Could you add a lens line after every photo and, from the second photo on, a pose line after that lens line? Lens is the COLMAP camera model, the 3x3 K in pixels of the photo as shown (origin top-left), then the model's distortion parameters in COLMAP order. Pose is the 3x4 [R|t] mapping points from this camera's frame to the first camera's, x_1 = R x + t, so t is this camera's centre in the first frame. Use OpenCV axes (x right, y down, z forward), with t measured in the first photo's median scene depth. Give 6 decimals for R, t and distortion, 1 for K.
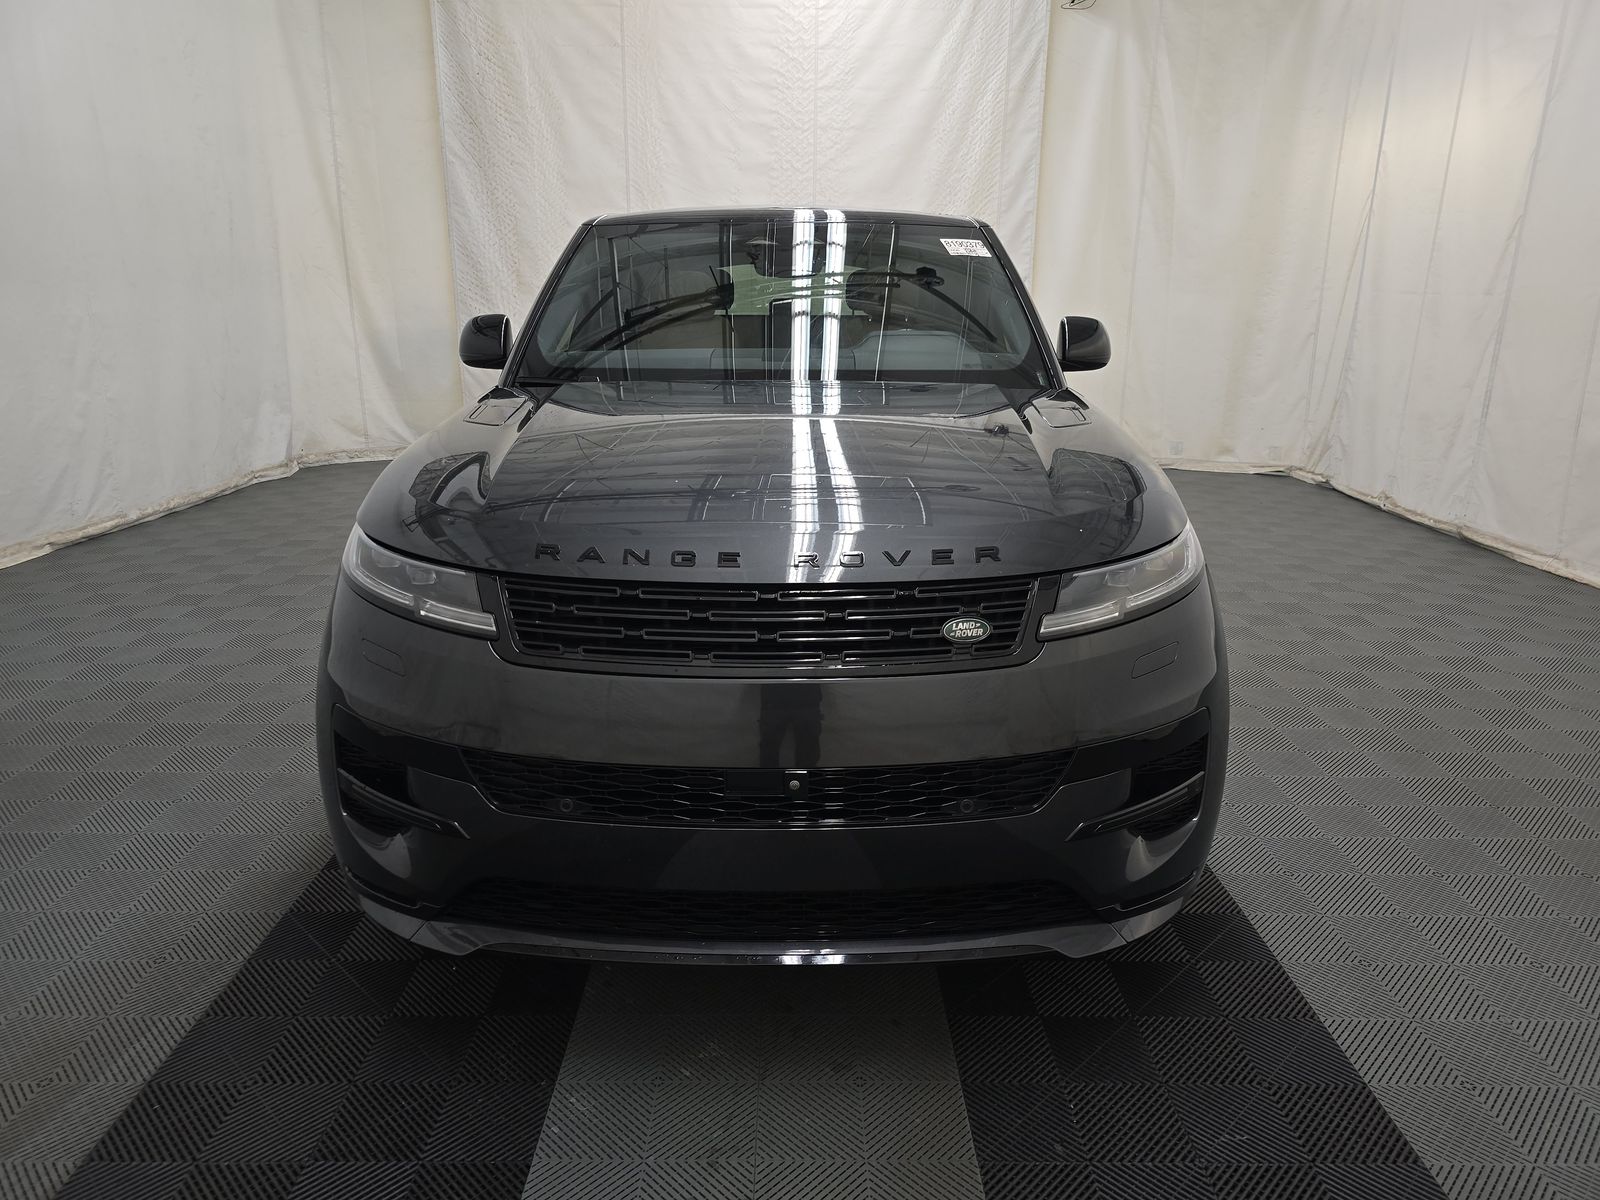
lens RADIAL K [[1063.1, 0, 800.0], [0, 1063.1, 600.0], [0, 0, 1]] dist [0.001965, -0.018057]
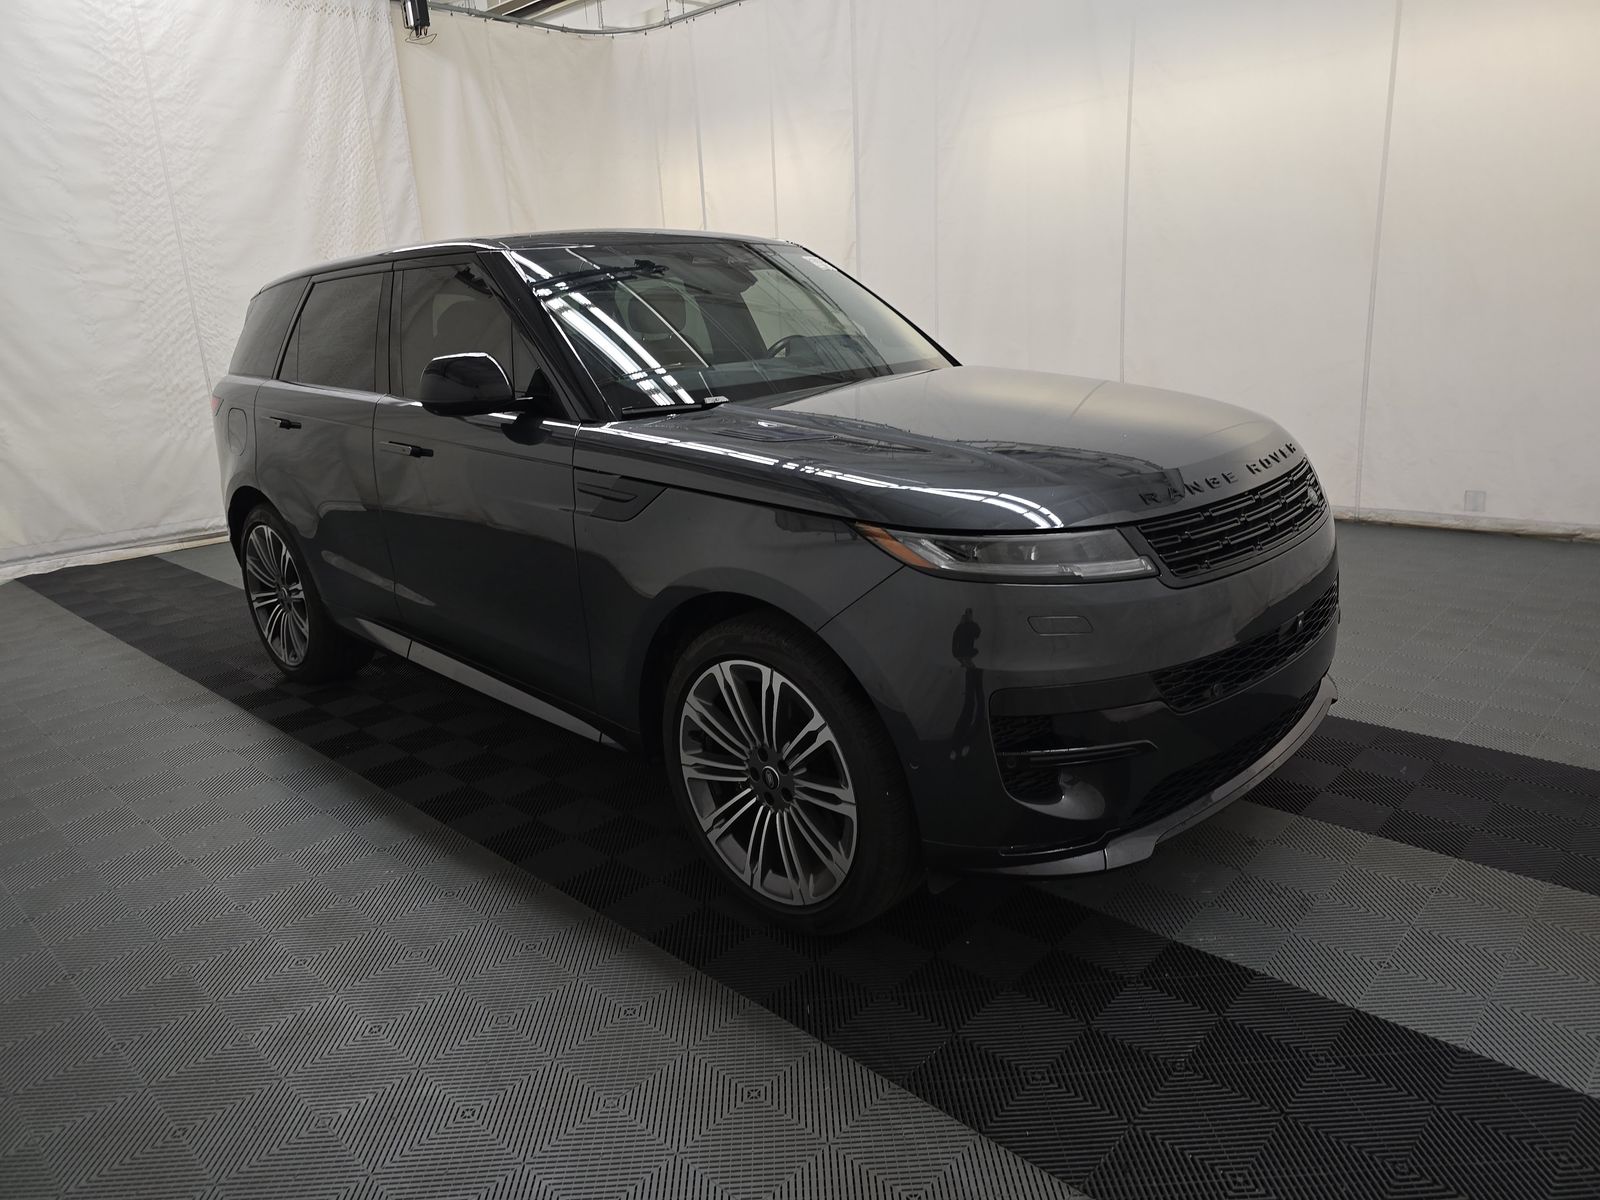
lens RADIAL K [[1063.1, 0, 800.0], [0, 1063.1, 600.0], [0, 0, 1]] dist [0.001965, -0.018057]
pose [[0.682143, -0.232876, 0.693145, -0.311103], [0.253064, 0.964537, 0.075009, -0.028439], [-0.686032, 0.124243, 0.716885, 0.089113]]
